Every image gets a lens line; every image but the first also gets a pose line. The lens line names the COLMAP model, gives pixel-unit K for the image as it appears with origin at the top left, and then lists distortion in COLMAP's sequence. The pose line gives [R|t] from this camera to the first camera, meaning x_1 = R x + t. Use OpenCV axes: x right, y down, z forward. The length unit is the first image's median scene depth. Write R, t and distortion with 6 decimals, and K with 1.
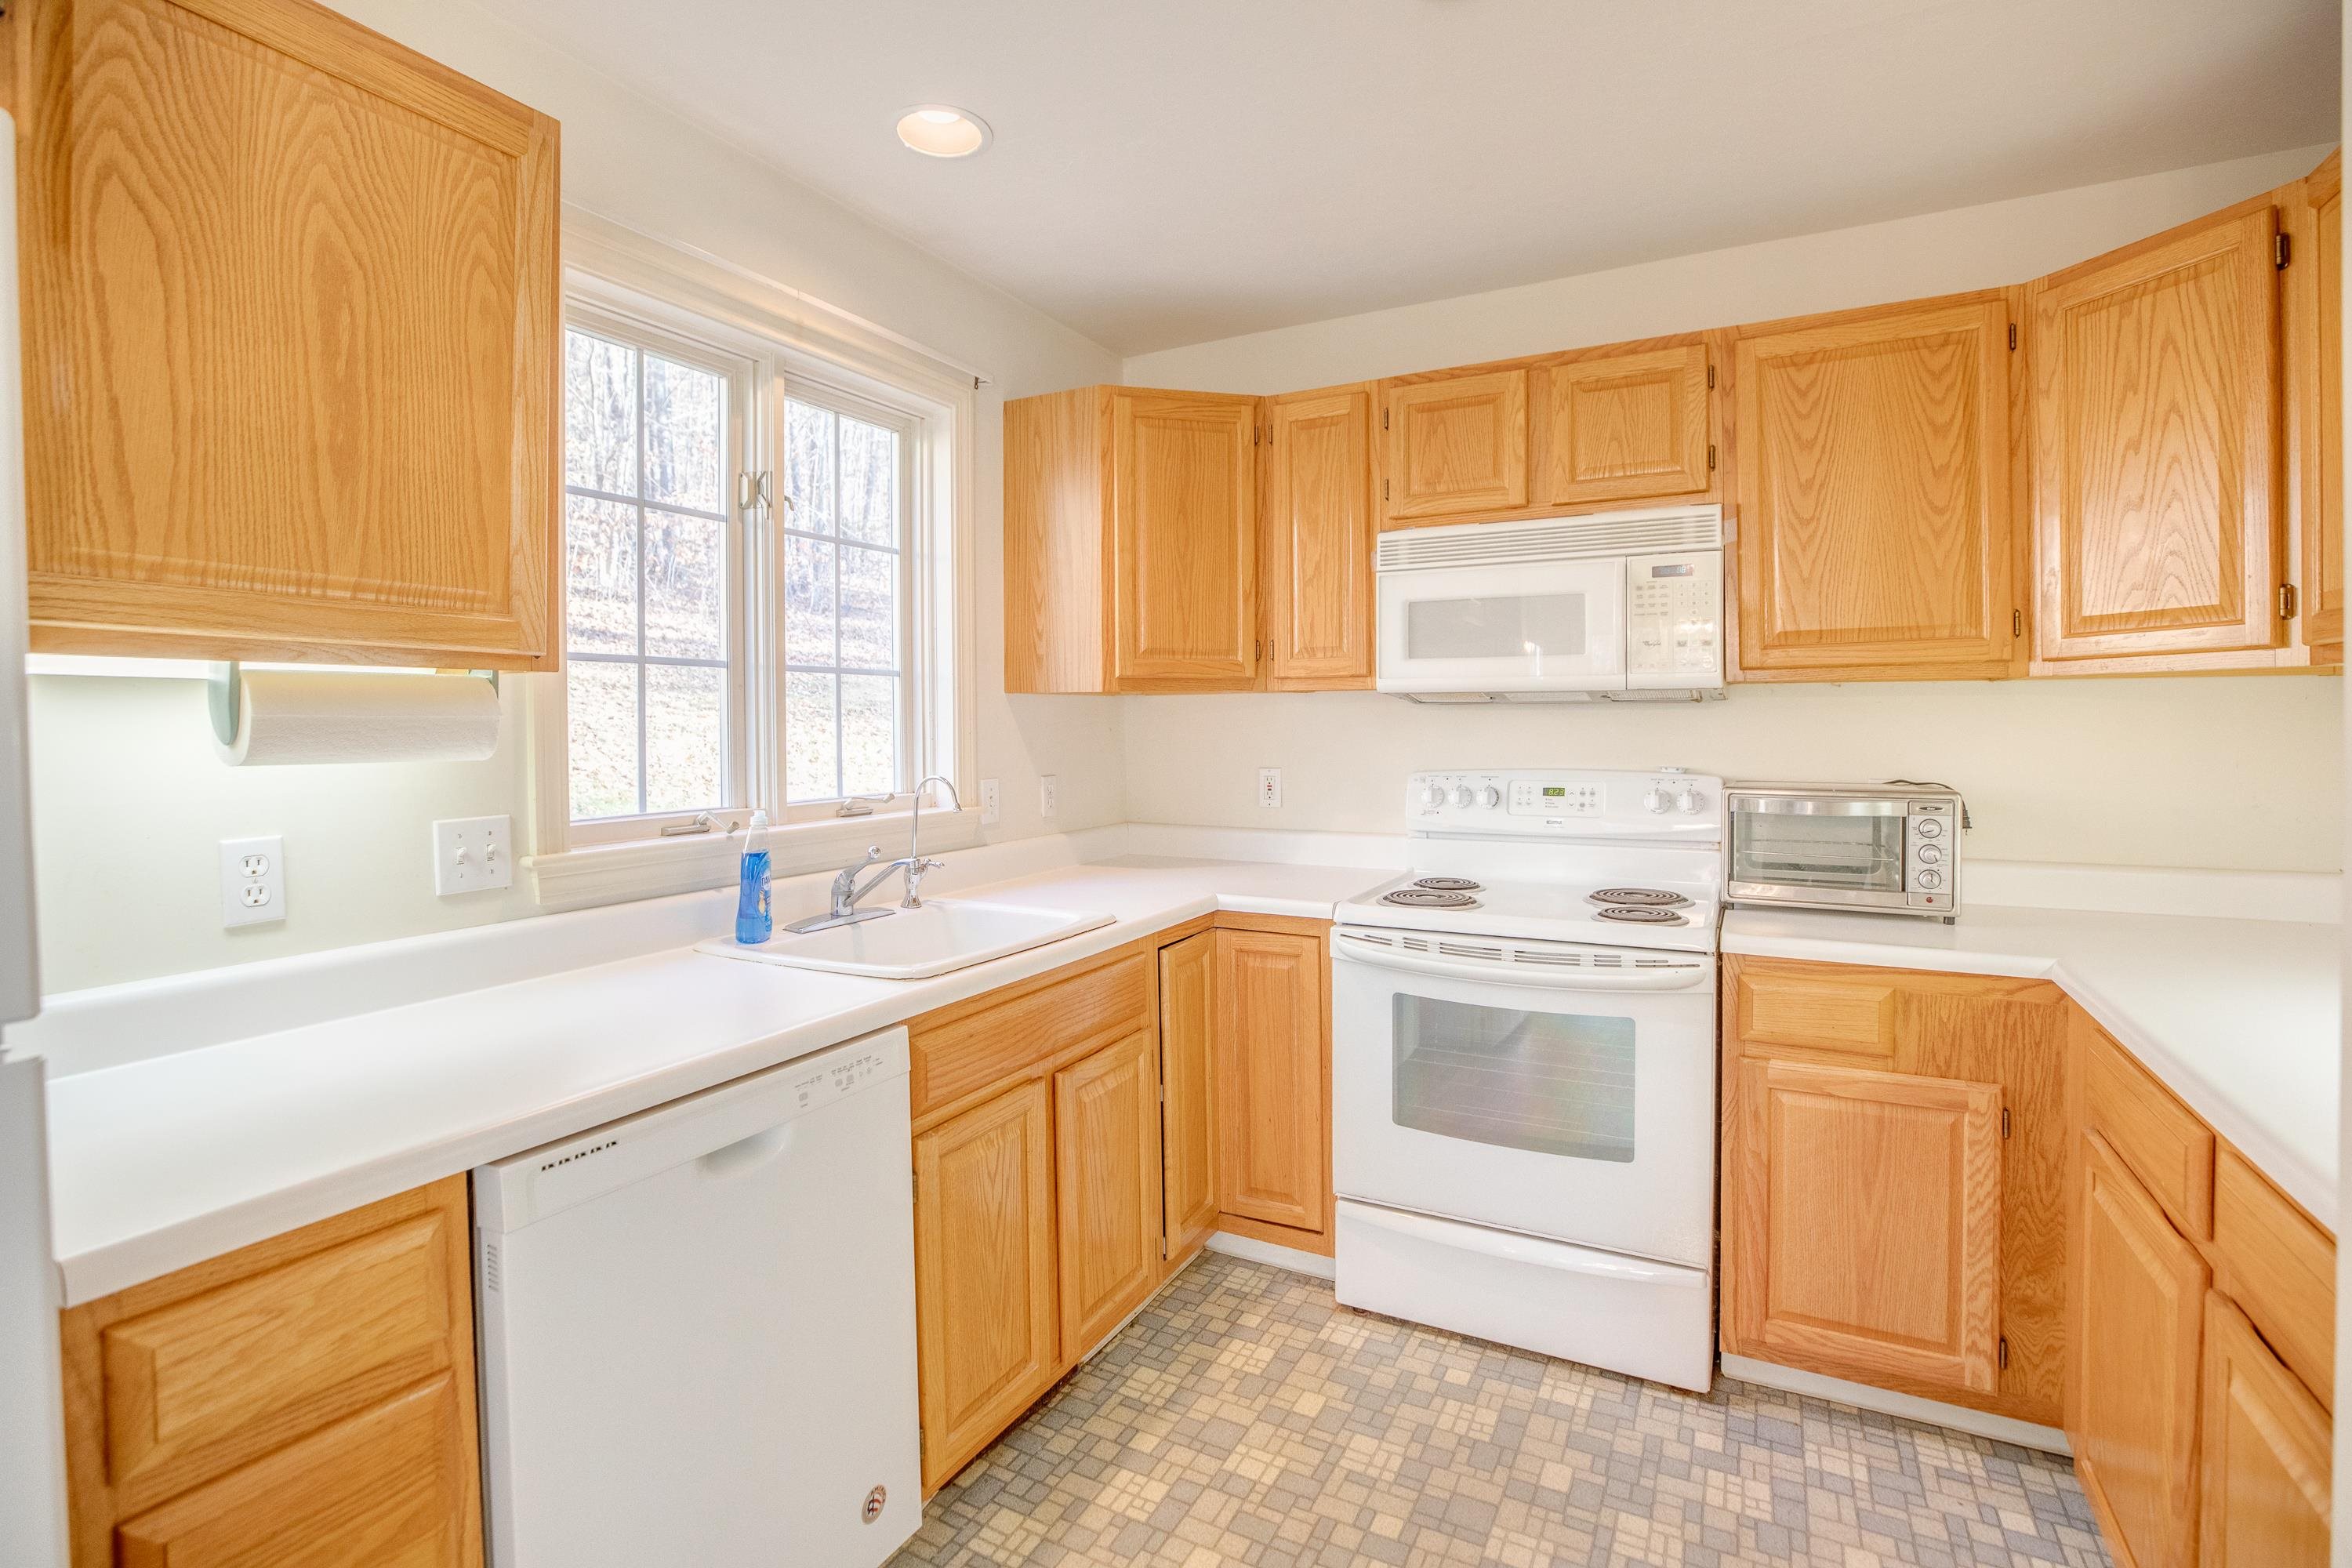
lens RADIAL K [[1096.1, 0, 1169.9], [0, 1096.1, 715.2], [0, 0, 1]] dist [-0.044695, 0.014321]
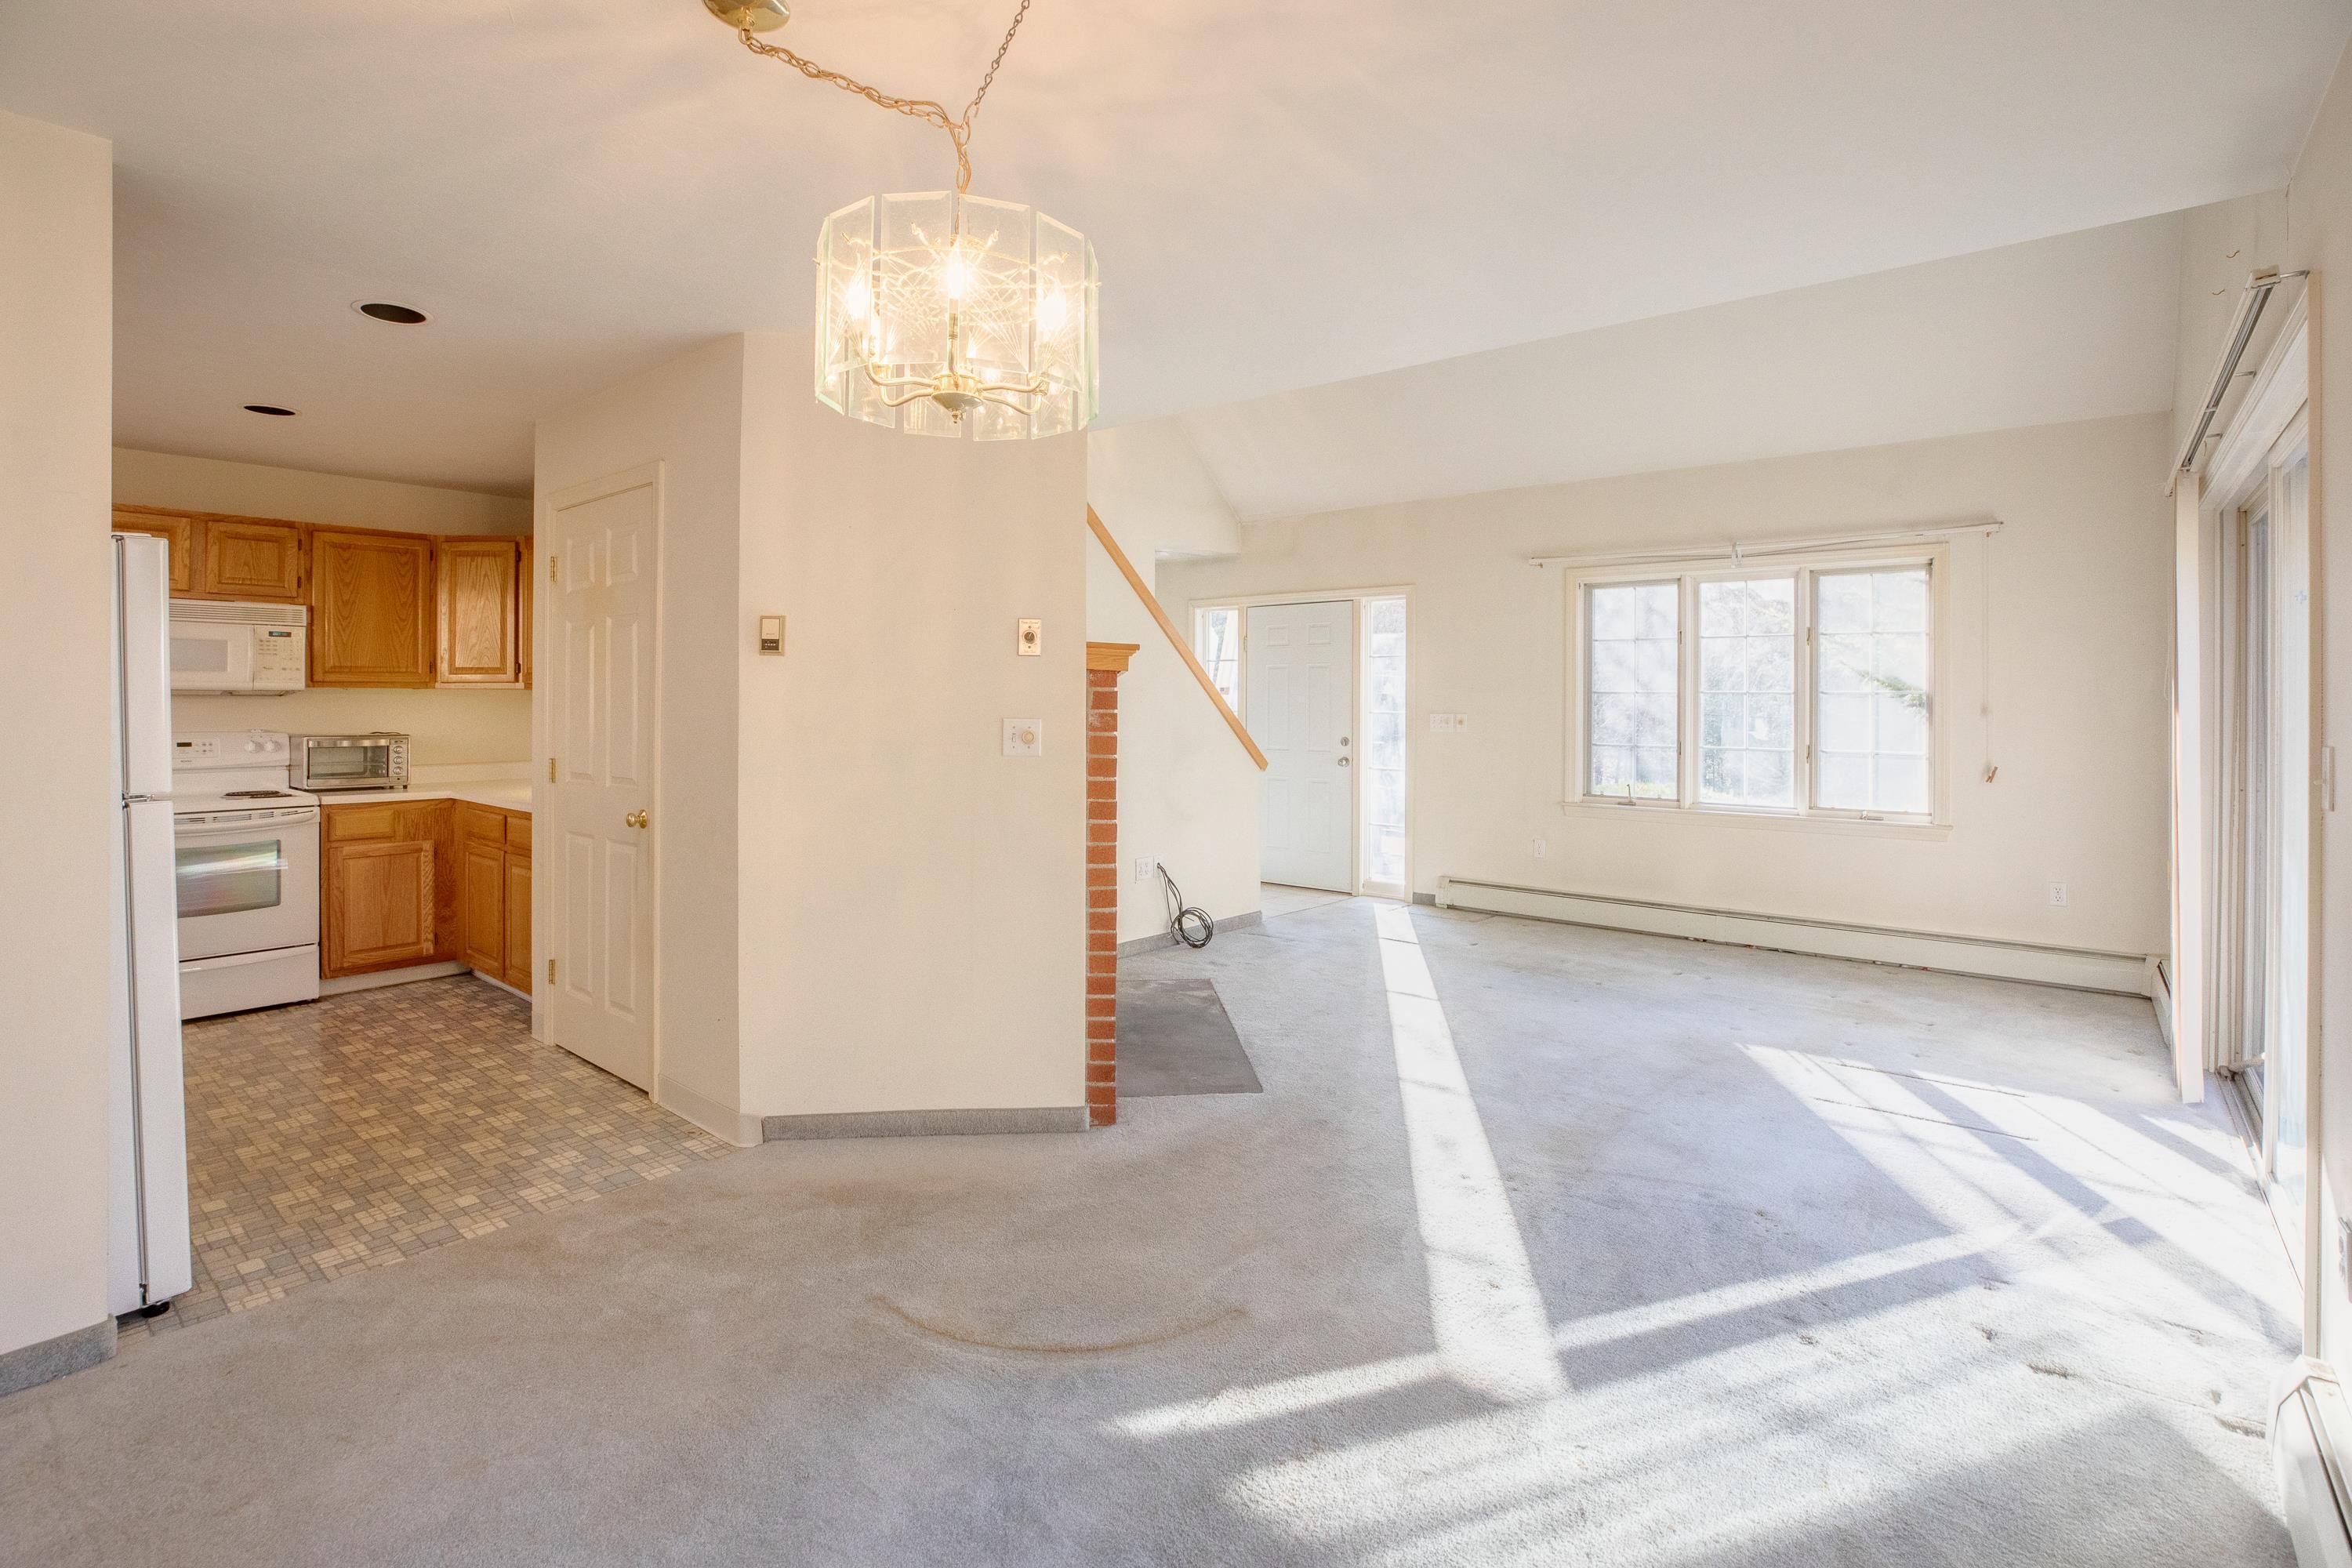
lens RADIAL K [[1096.1, 0, 1169.9], [0, 1096.1, 715.2], [0, 0, 1]] dist [-0.044695, 0.014321]
pose [[0.203423, -0.007469, 0.979062, -1.339491], [-0.006408, 0.999939, 0.008959, -0.006366], [-0.979070, -0.008096, 0.203363, -1.223376]]
